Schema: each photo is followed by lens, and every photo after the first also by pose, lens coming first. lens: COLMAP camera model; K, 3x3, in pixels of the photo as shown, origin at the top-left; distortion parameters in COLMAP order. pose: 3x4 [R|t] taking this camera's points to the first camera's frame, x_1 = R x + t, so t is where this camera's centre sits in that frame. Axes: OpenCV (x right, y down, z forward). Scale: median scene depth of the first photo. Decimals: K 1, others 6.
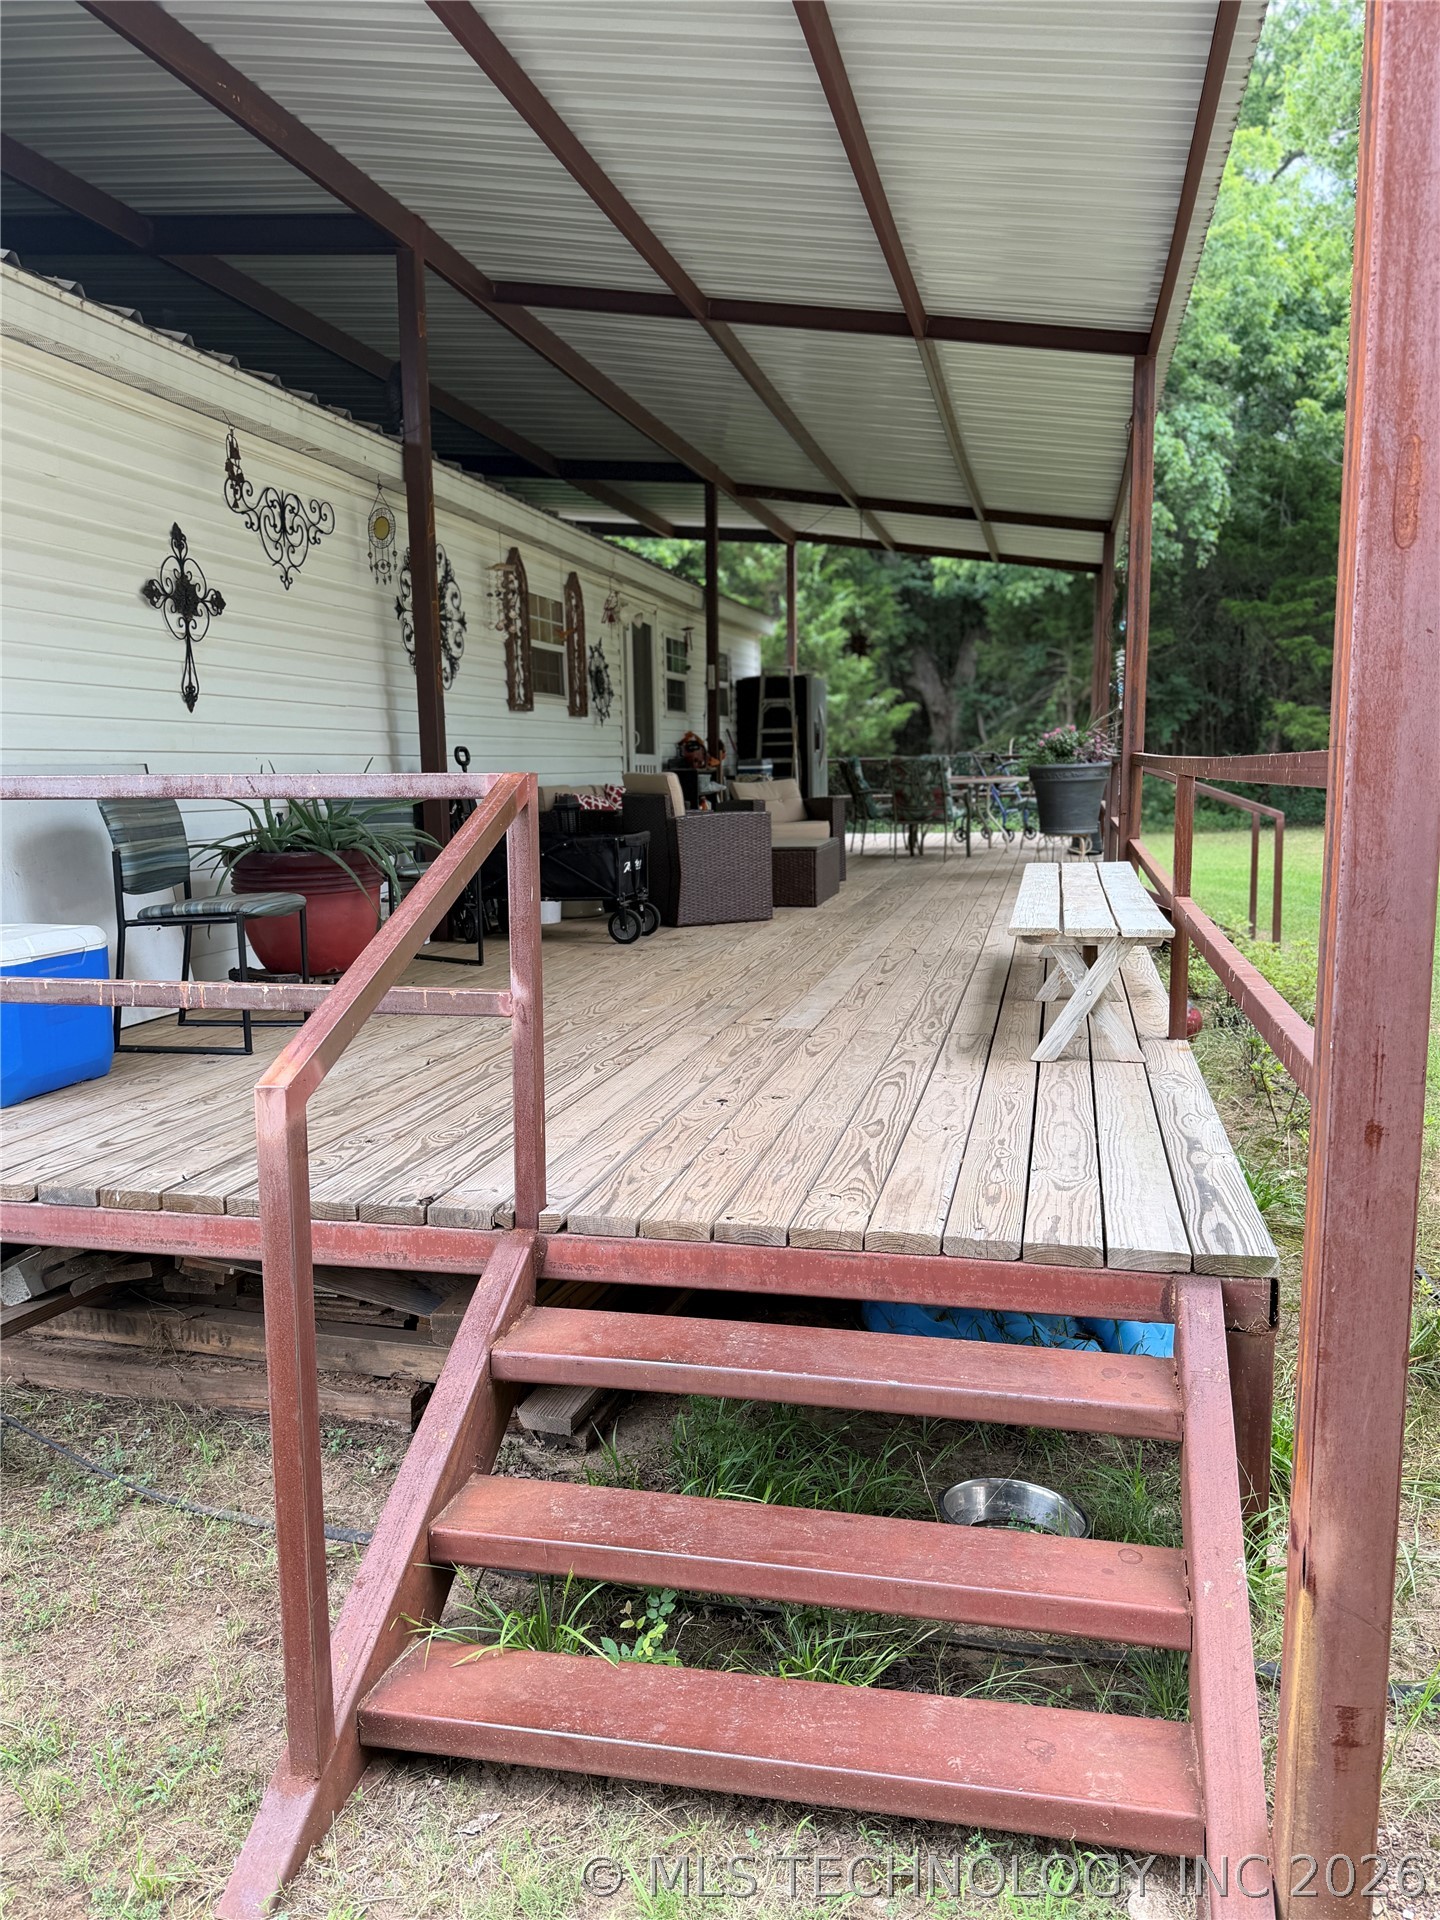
lens RADIAL K [[1500.0, 0, 679.9], [0, 1500.0, 1005.9], [0, 0, 1]] dist [0.012247, -0.000739]
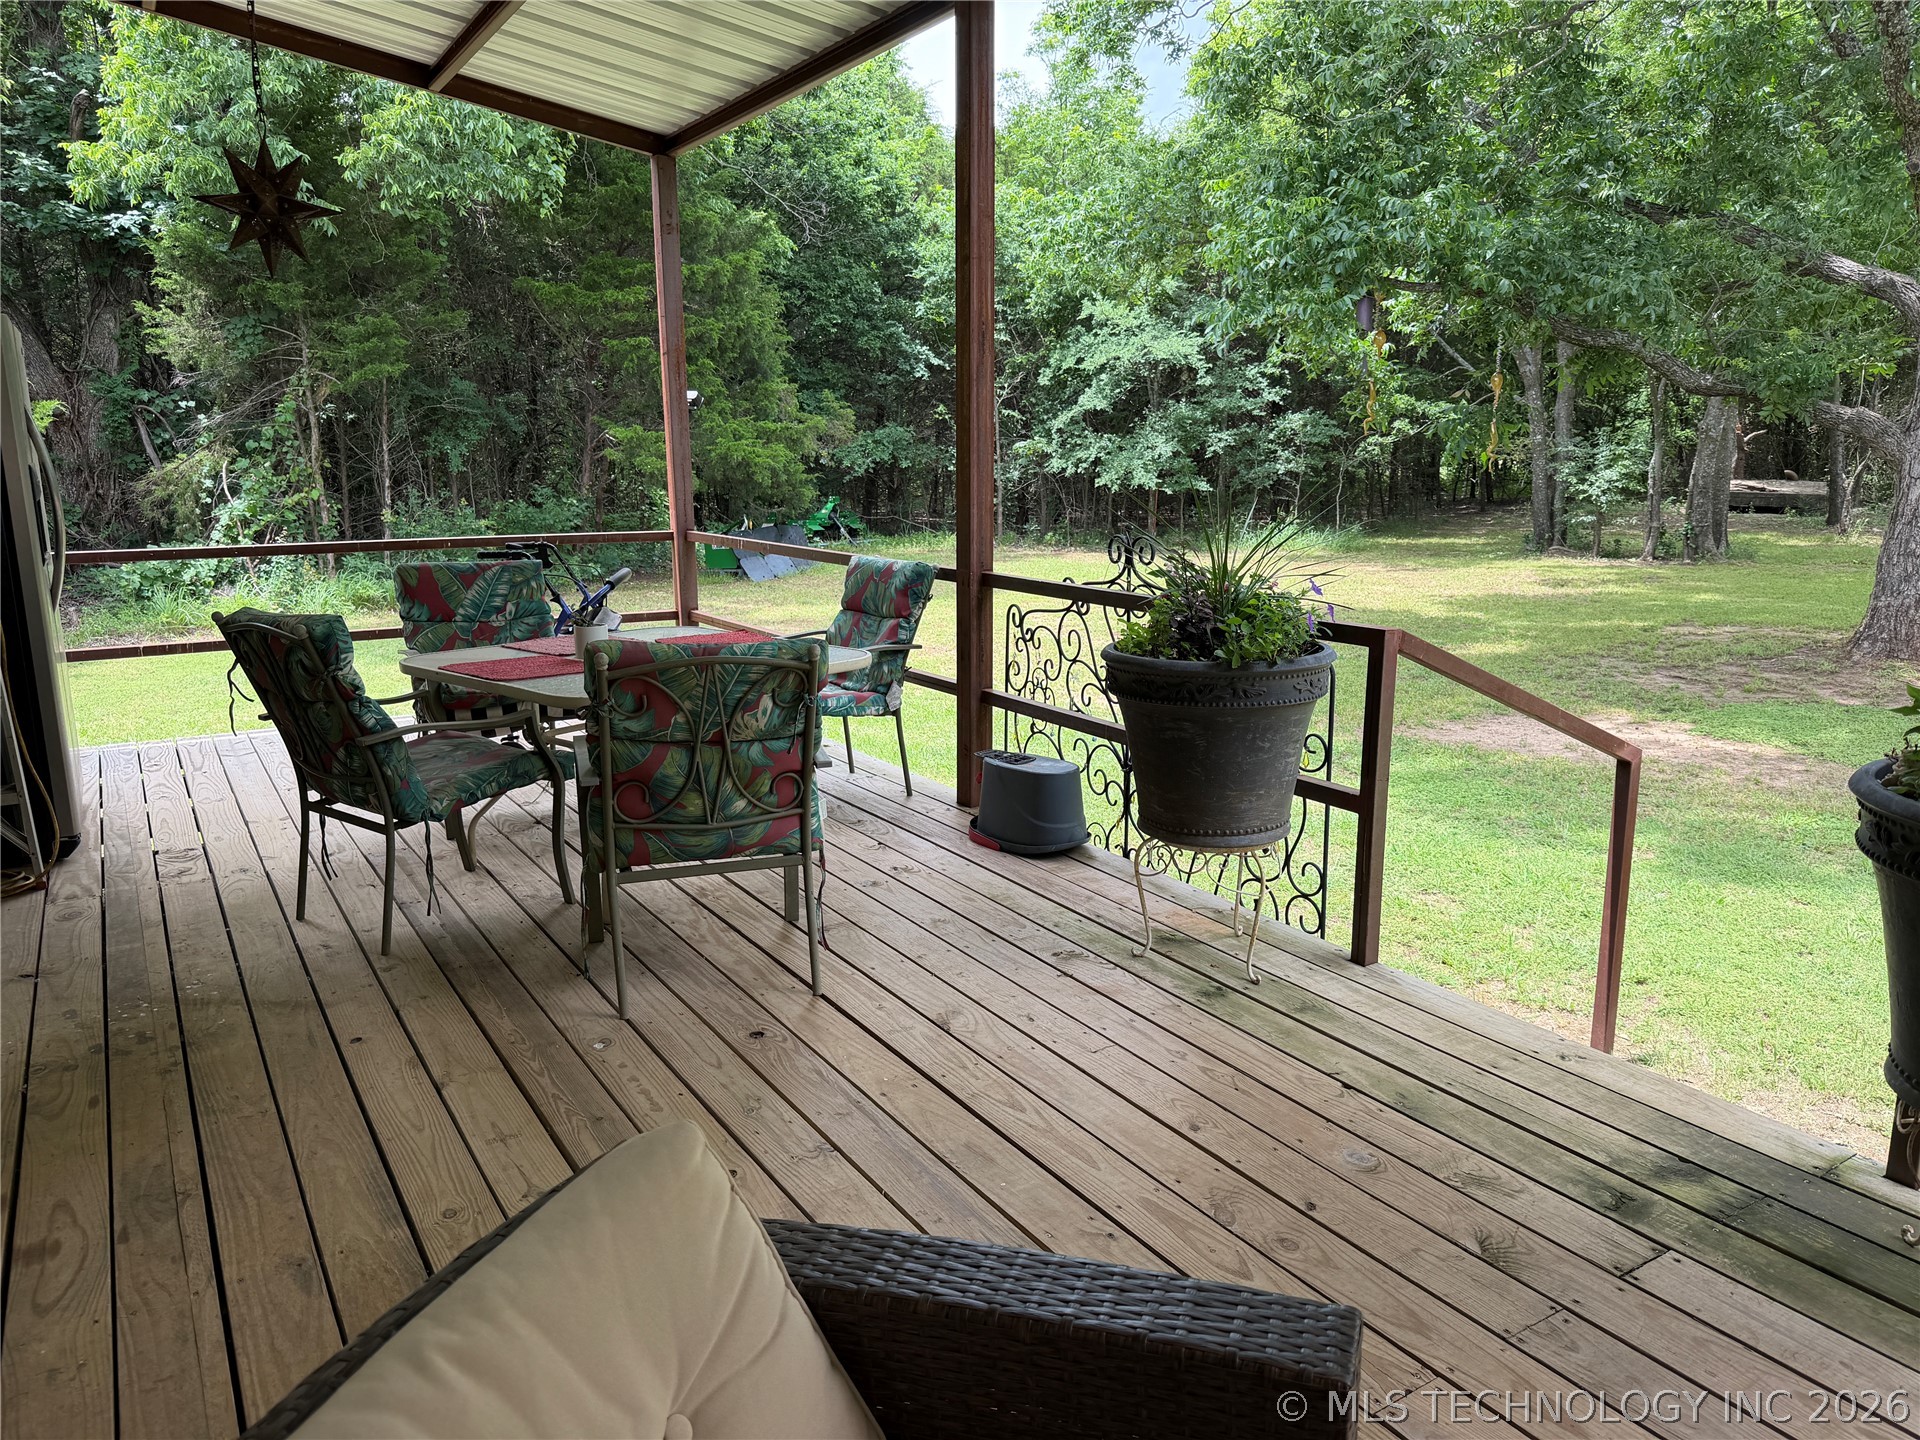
lens RADIAL K [[1356.4, 0, 949.8], [0, 1356.4, 733.8], [0, 0, 1]] dist [0.067490, -0.097401]
pose [[0.694624, -0.126954, 0.708082, 0.007619], [0.103064, 0.991713, 0.076701, -0.080984], [-0.711952, 0.019700, 0.701952, 0.395457]]
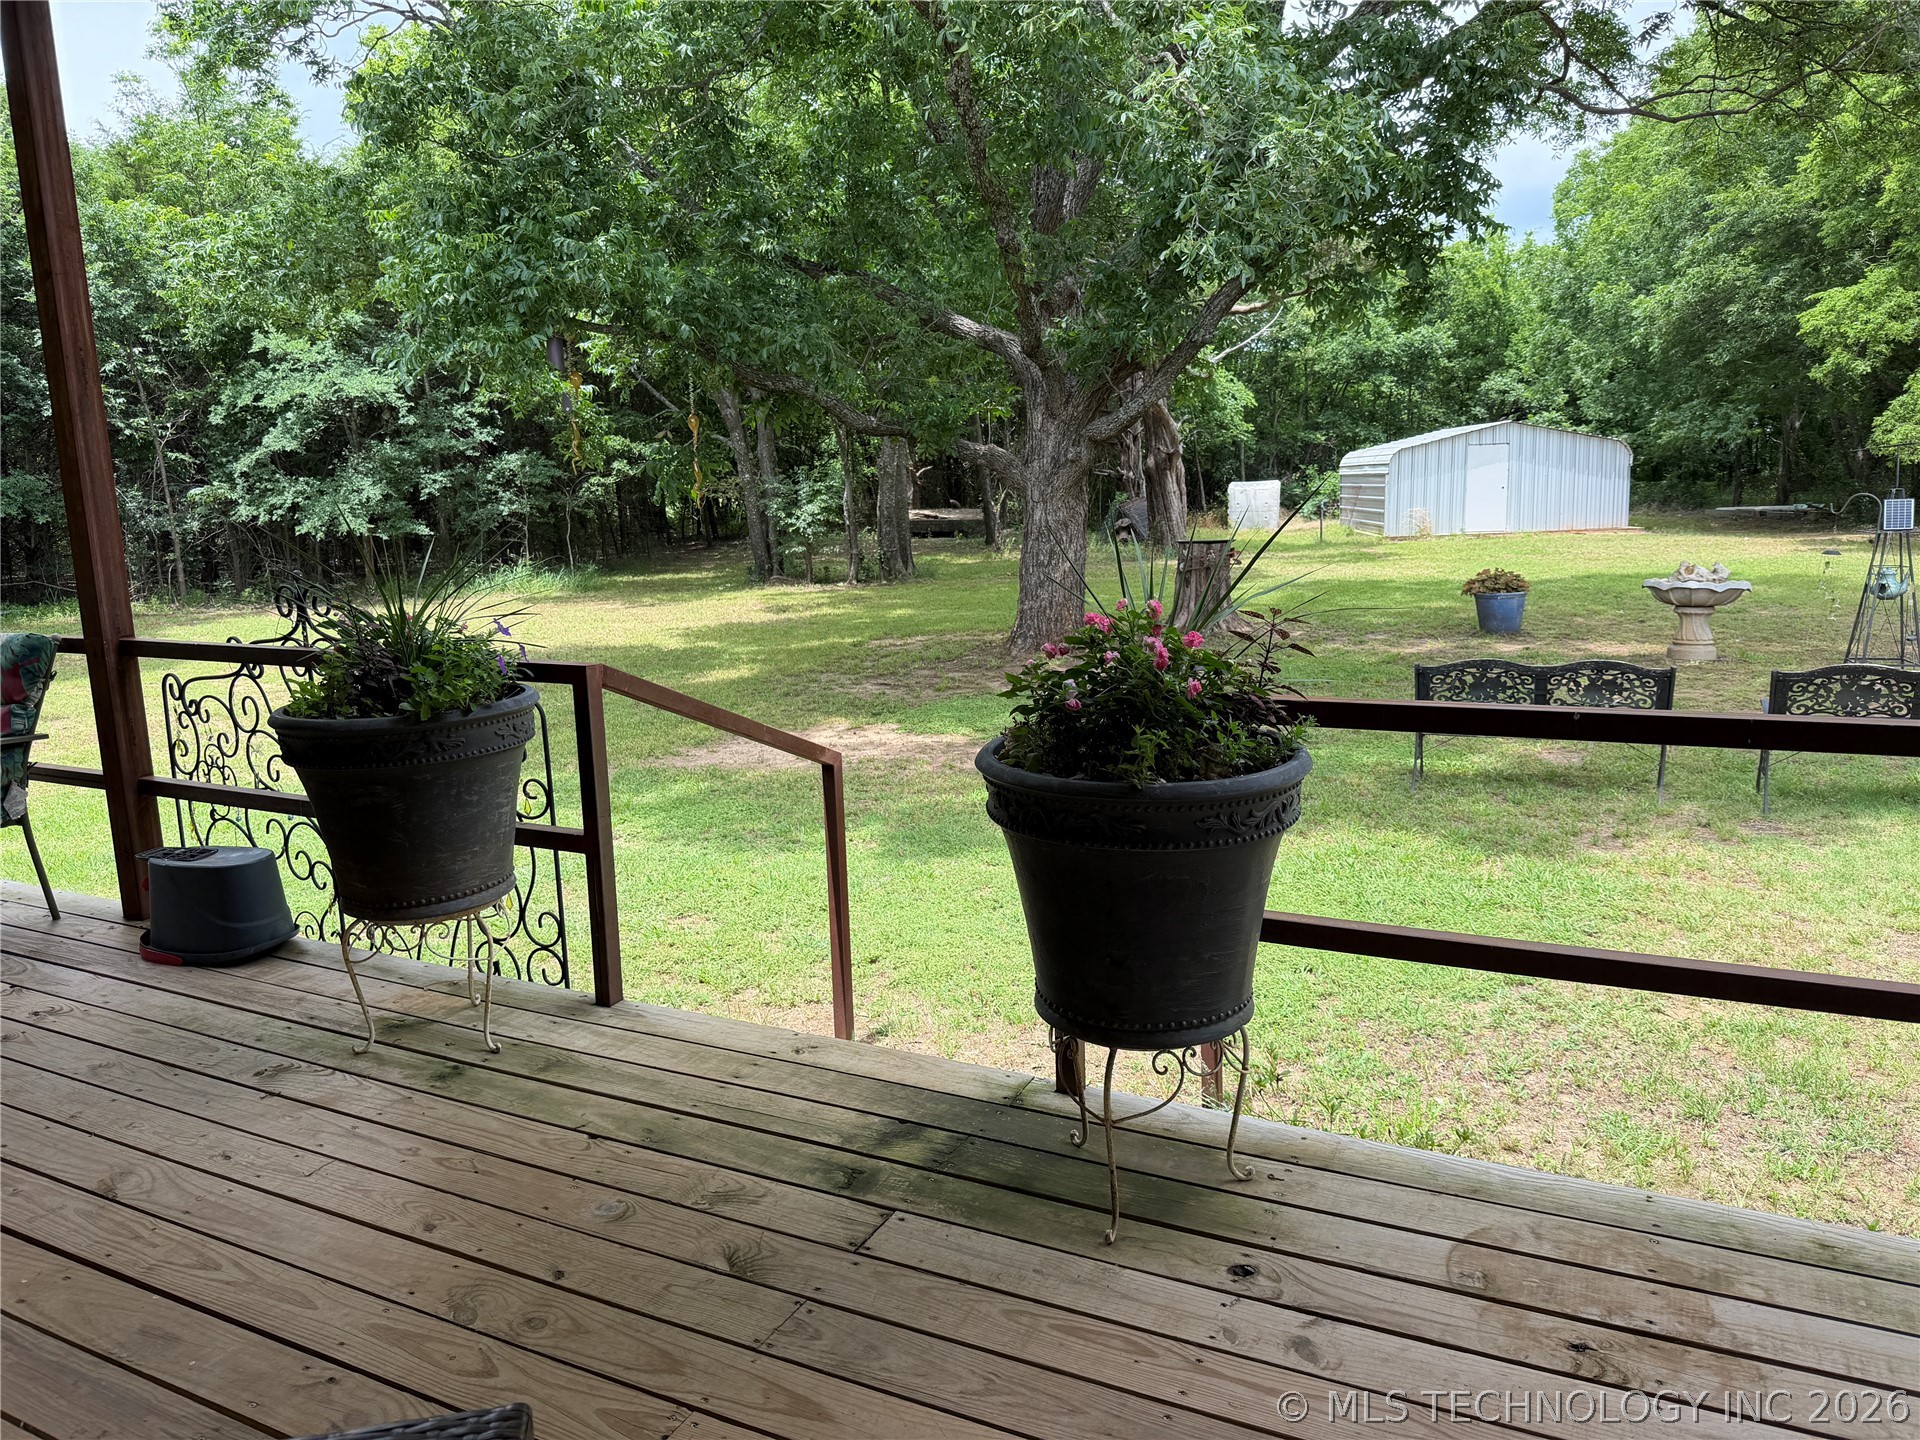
lens RADIAL K [[1356.4, 0, 956.4], [0, 1356.4, 745.3], [0, 0, 1]] dist [0.067490, -0.097401]
pose [[0.225041, -0.171947, 0.959057, 0.015732], [0.181265, 0.974510, 0.132184, -0.079365], [-0.957340, 0.144096, 0.250473, 0.391387]]
